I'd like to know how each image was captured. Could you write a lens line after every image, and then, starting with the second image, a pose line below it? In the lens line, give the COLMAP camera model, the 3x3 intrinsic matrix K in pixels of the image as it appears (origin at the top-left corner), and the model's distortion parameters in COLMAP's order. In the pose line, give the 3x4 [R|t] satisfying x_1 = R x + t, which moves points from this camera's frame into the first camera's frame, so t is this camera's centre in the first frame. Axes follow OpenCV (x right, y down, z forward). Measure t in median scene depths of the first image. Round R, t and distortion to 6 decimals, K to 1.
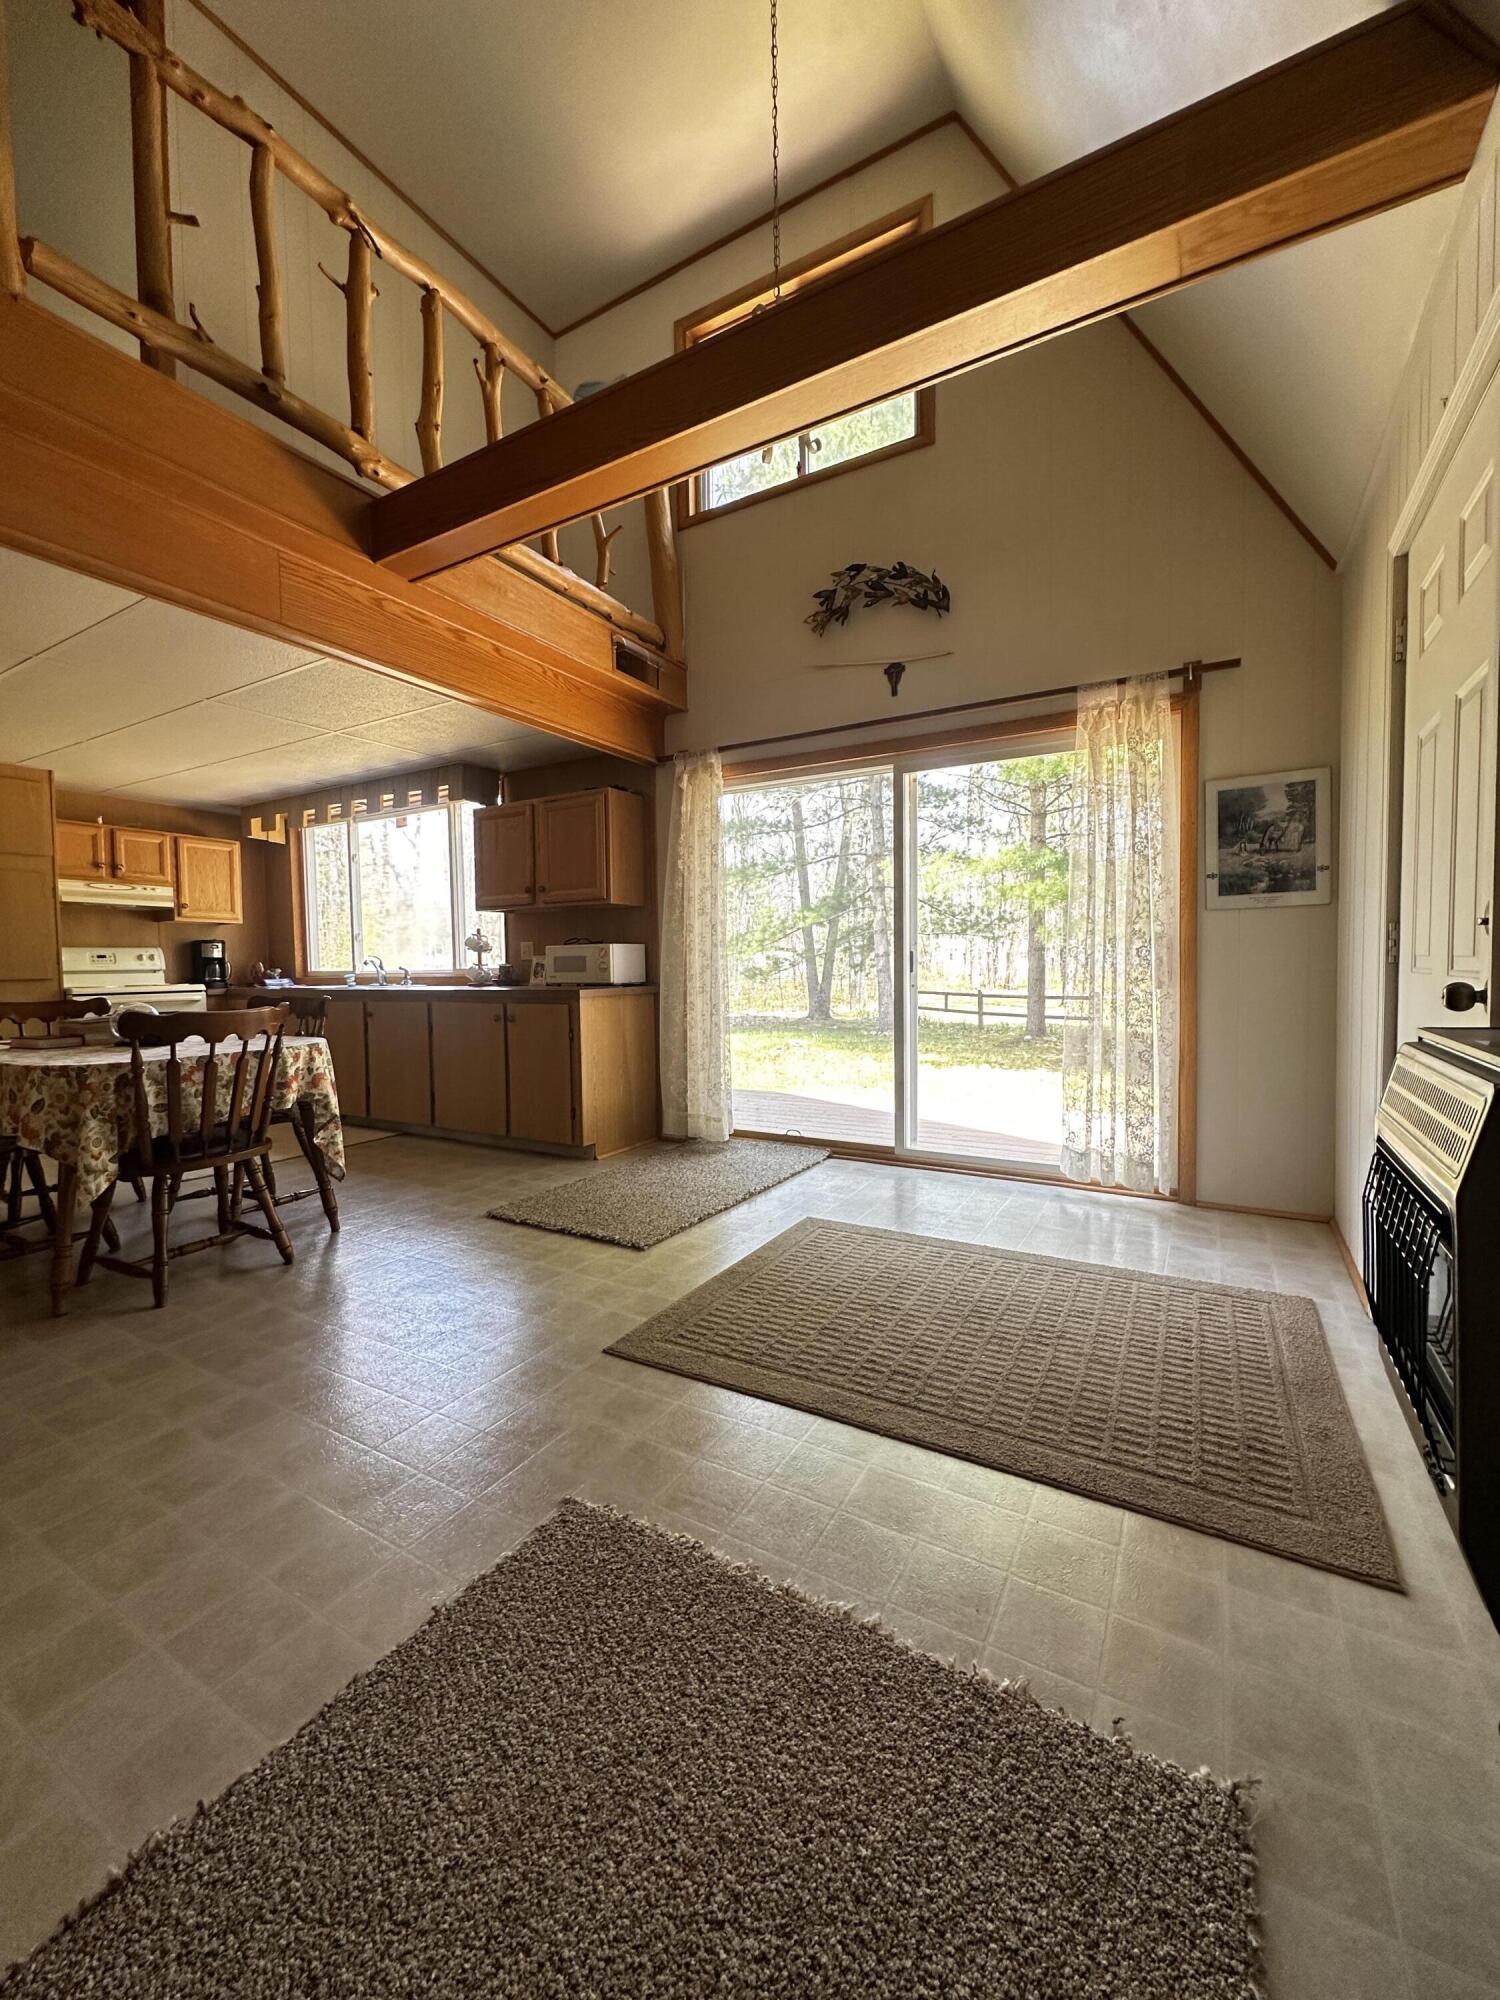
lens RADIAL K [[799.1, 0, 750.0], [0, 799.1, 1000.0], [0, 0, 1]] dist [-0.000467, 0.000186]
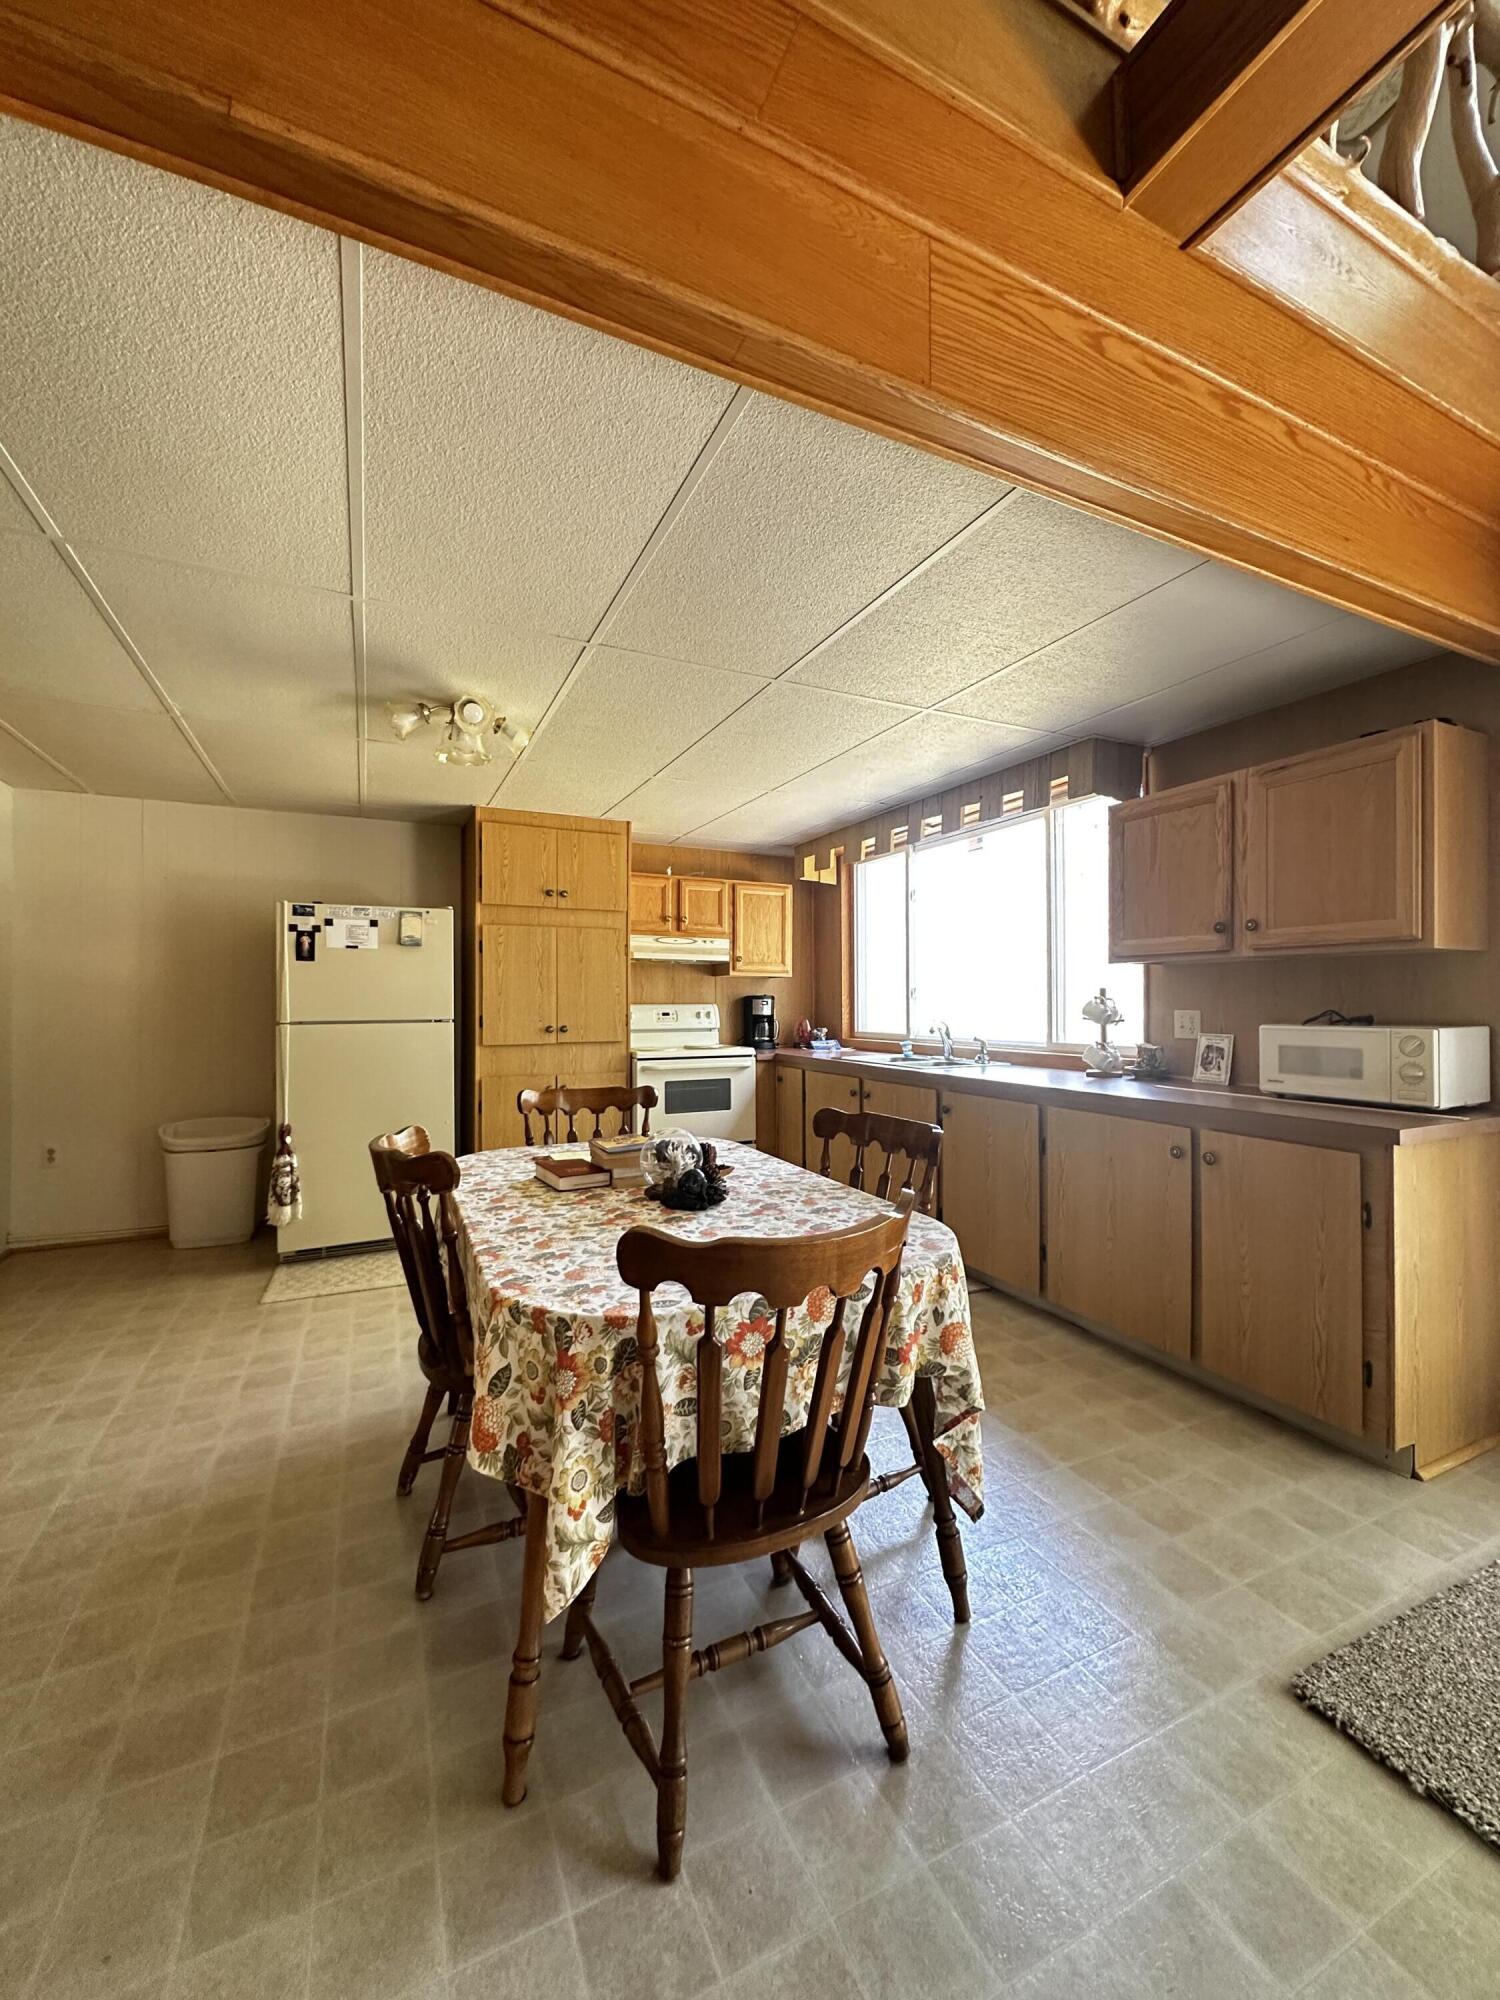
lens RADIAL K [[799.1, 0, 750.0], [0, 799.1, 1000.0], [0, 0, 1]] dist [-0.000467, 0.000186]
pose [[0.826105, 0.011691, -0.563395, -0.207782], [-0.035657, 0.998866, -0.031557, -0.048229], [0.562387, 0.046159, 0.825585, 0.290918]]
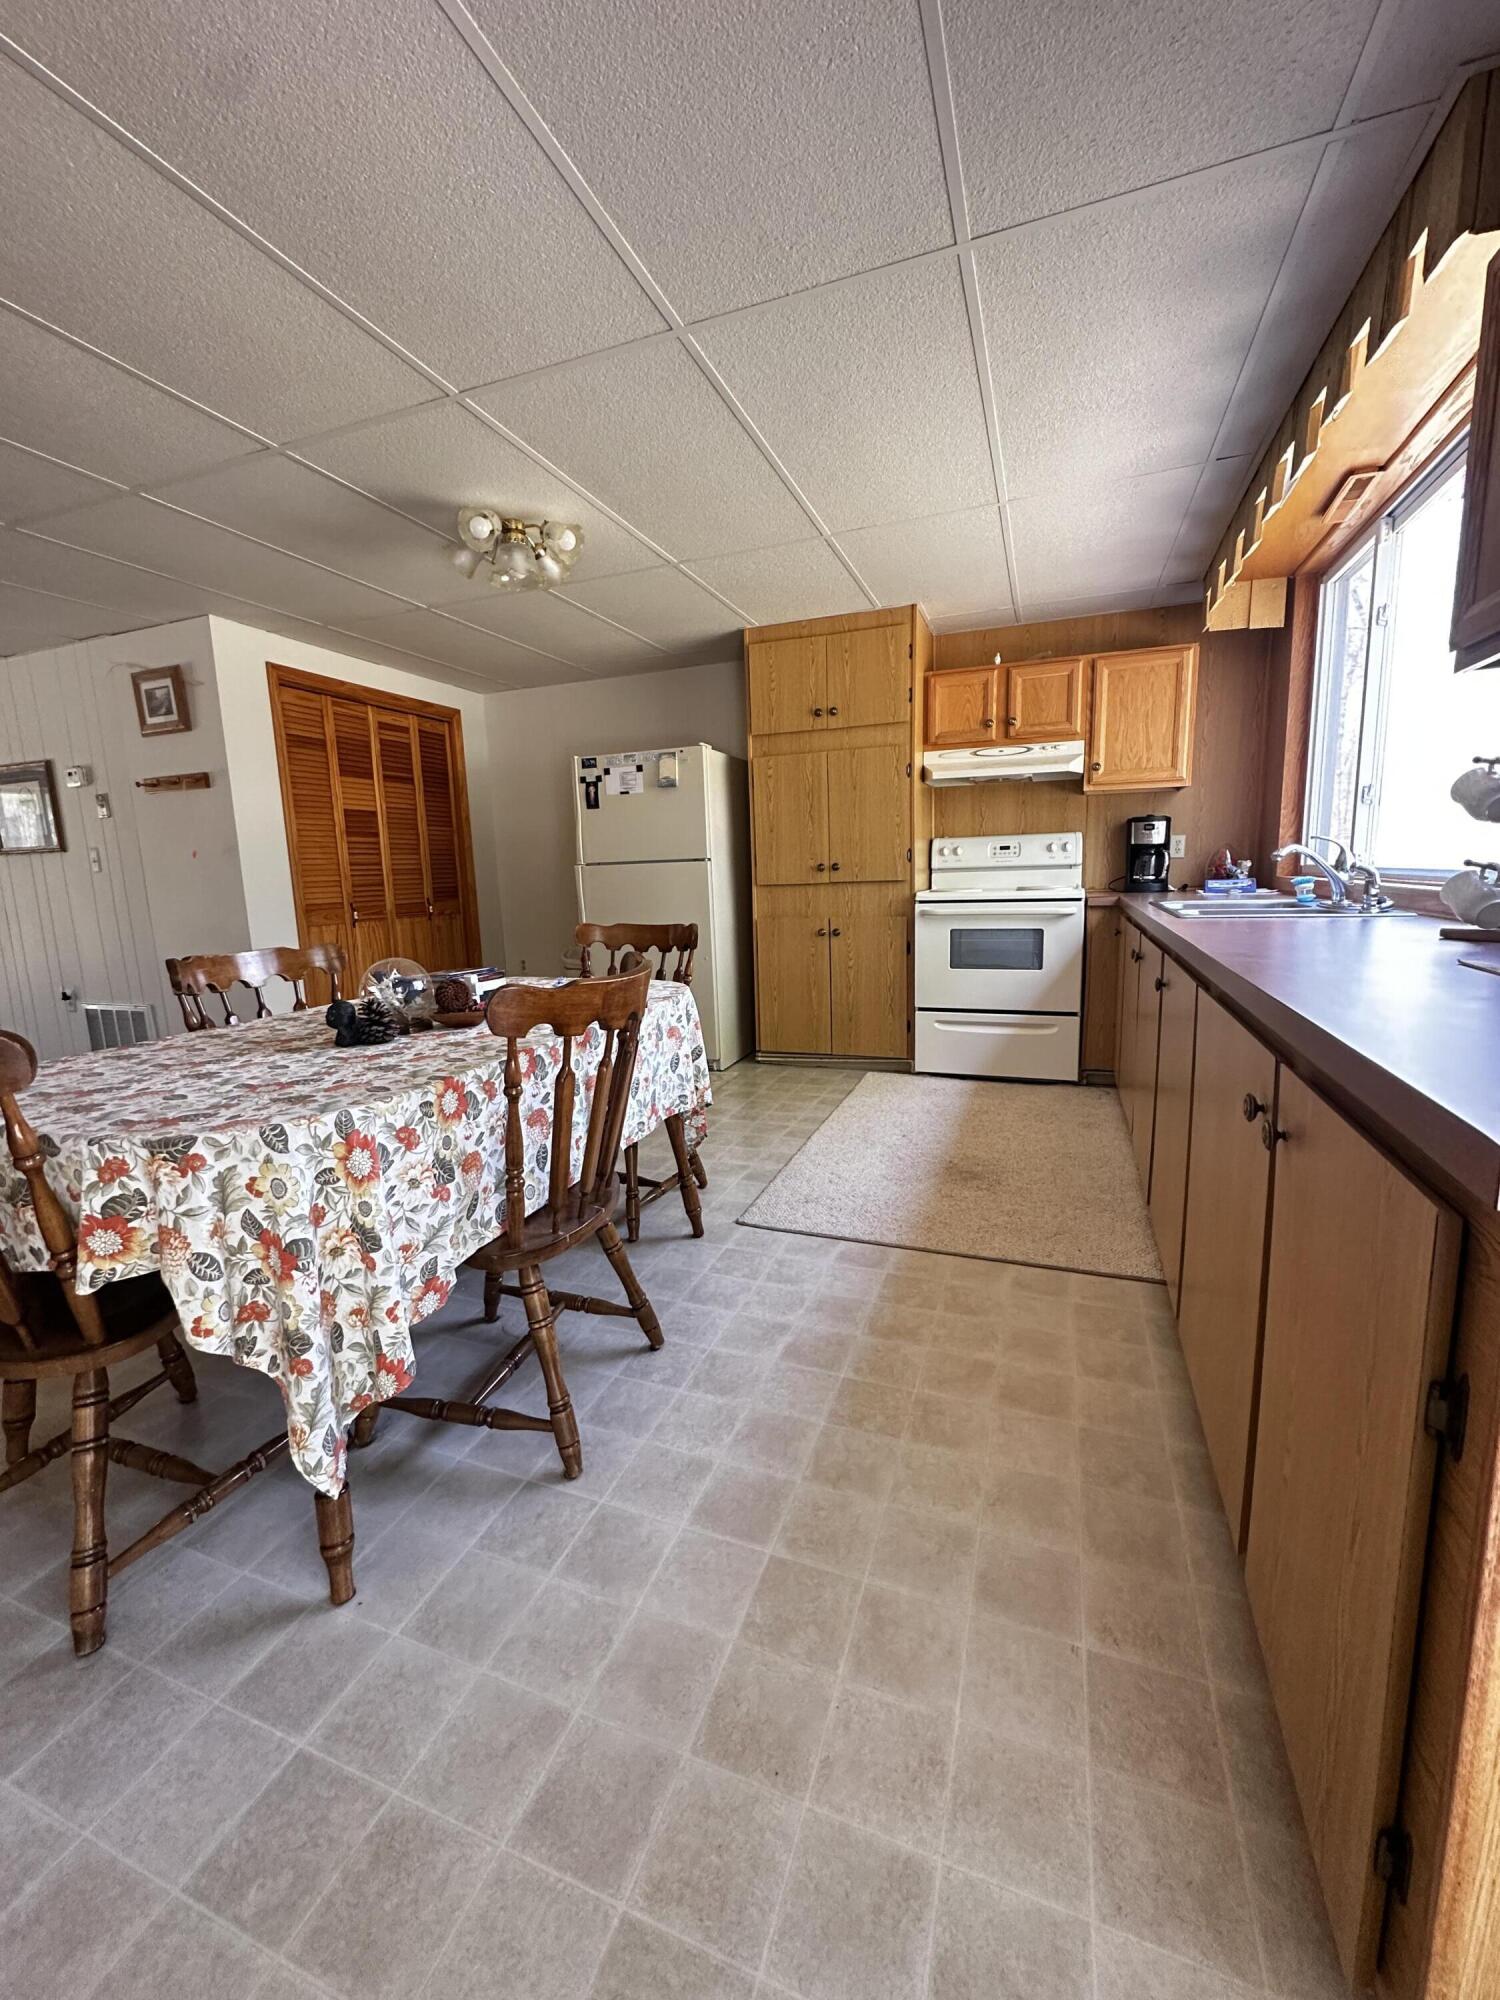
lens RADIAL K [[799.1, 0, 750.0], [0, 799.1, 1000.0], [0, 0, 1]] dist [-0.000467, 0.000186]
pose [[0.164320, 0.172884, -0.971139, -0.089920], [-0.014215, 0.984834, 0.172917, -0.042668], [0.986305, -0.014609, 0.164286, 0.676859]]
